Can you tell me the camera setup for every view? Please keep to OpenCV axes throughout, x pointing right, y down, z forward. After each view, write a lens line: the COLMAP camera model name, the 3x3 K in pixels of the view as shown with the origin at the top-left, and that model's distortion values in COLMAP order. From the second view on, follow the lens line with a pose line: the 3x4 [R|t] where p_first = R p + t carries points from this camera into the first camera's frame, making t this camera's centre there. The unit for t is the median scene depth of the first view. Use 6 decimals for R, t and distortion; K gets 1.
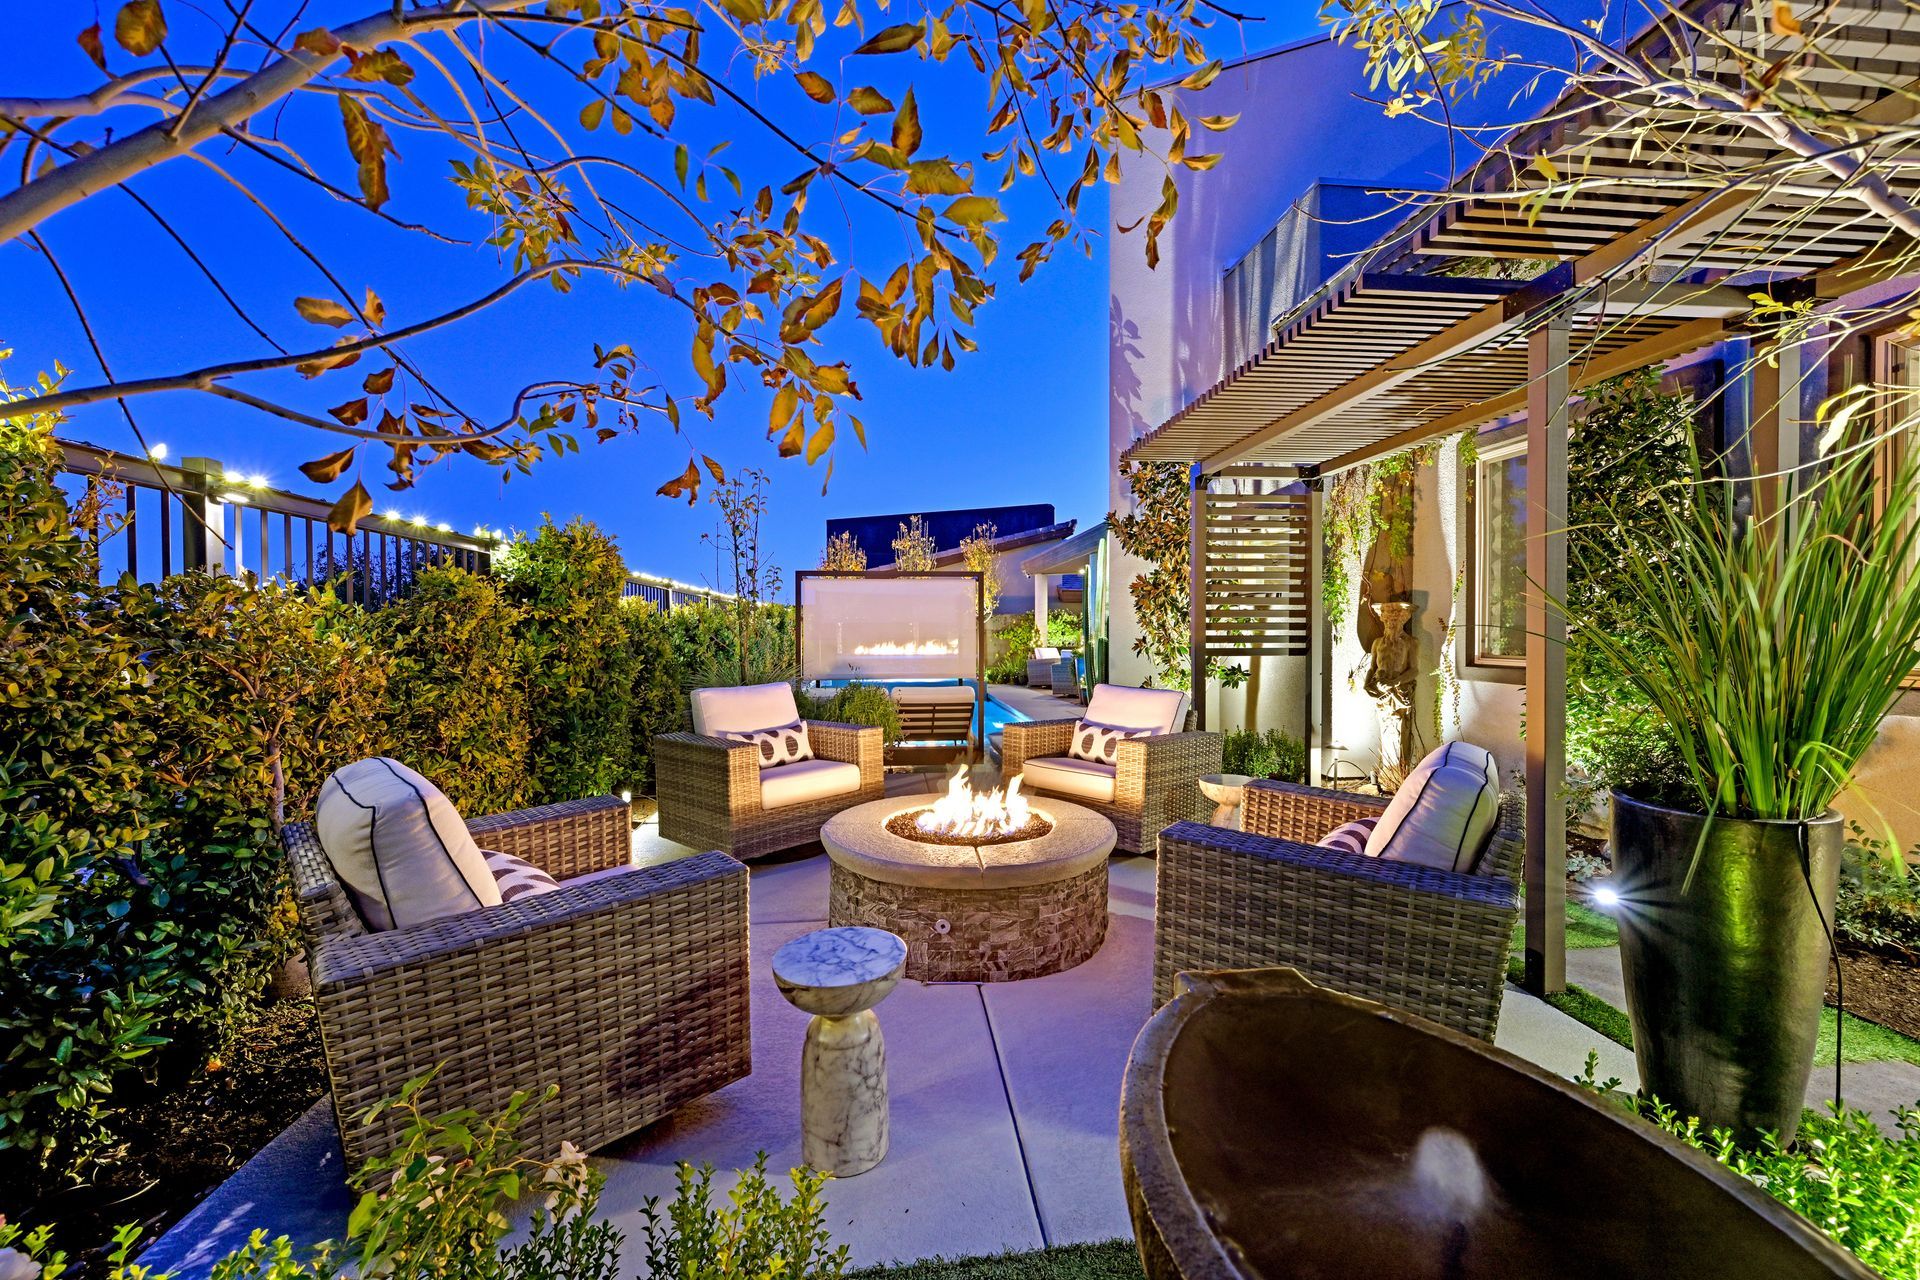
lens RADIAL K [[744.5, 0, 956.0], [0, 744.5, 639.7], [0, 0, 1]] dist [0.000155, -0.000004]
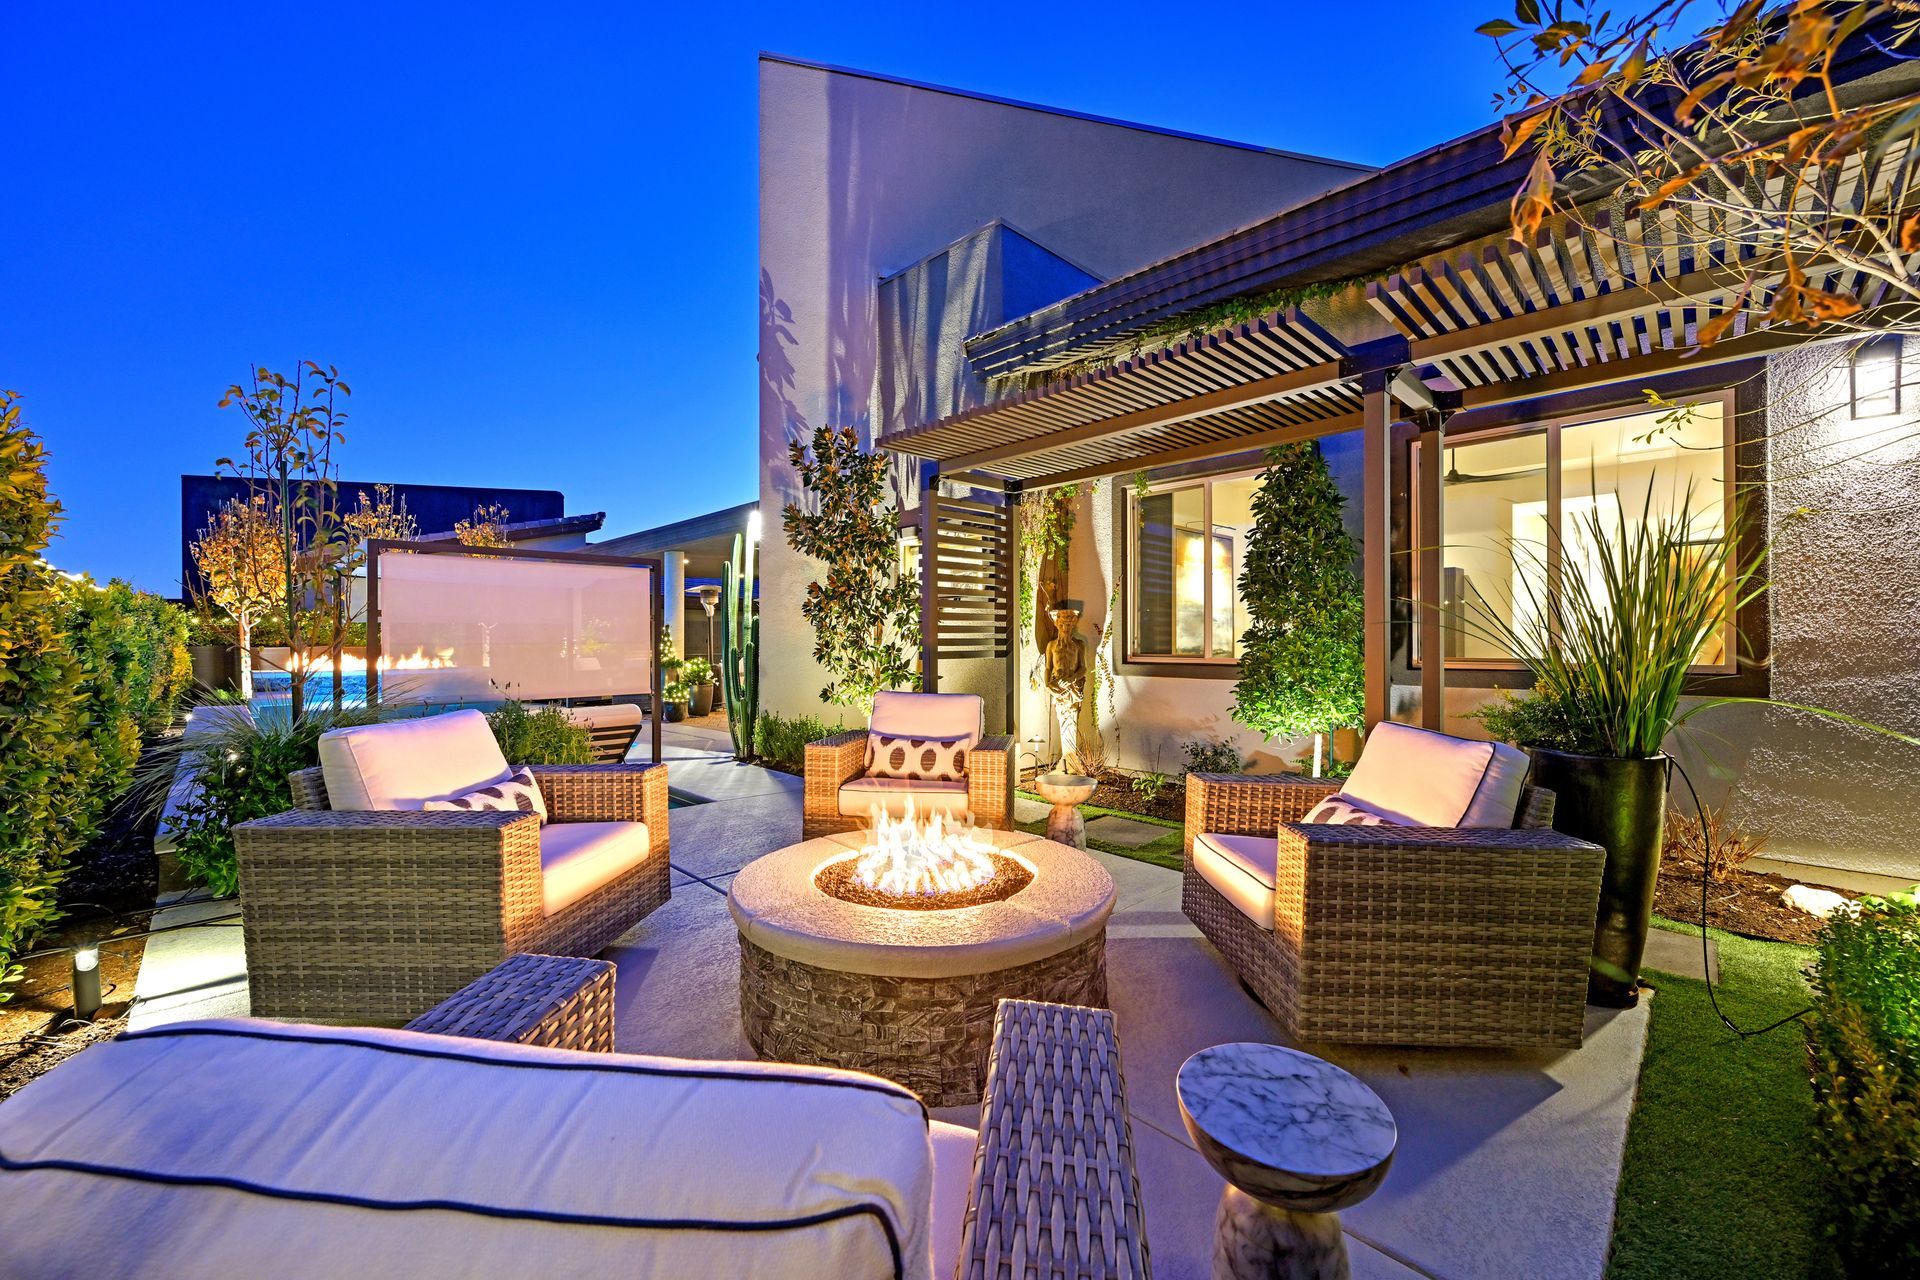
lens RADIAL K [[744.5, 0, 956.0], [0, 744.5, 639.7], [0, 0, 1]] dist [0.000155, -0.000004]
pose [[0.783318, 0.000585, 0.621621, -0.253803], [0.007200, 0.999924, -0.010014, 0.006149], [-0.621580, 0.012320, 0.783254, 0.210701]]
